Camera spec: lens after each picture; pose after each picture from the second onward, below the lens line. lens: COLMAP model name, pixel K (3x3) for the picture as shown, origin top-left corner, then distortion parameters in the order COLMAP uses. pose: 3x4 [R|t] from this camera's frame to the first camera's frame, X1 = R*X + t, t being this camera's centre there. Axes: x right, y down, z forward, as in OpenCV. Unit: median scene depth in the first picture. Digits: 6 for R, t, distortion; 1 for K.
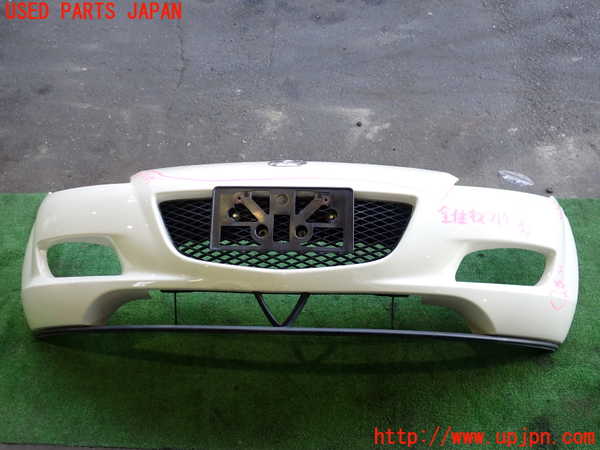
lens RADIAL K [[547.8, 0, 300.0], [0, 547.8, 225.0], [0, 0, 1]] dist [0.005991, -0.017074]
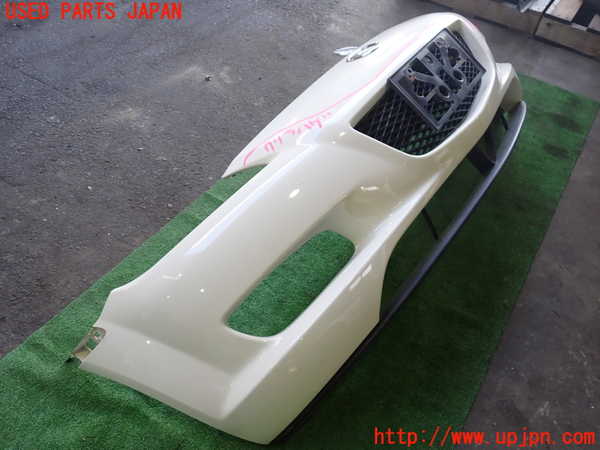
lens RADIAL K [[547.8, 0, 300.0], [0, 547.8, 225.0], [0, 0, 1]] dist [0.005991, -0.017074]
pose [[0.484817, -0.558140, 0.673374, -0.555250], [0.596869, 0.773899, 0.211728, -0.092799], [-0.639297, 0.299267, 0.708335, 0.312397]]
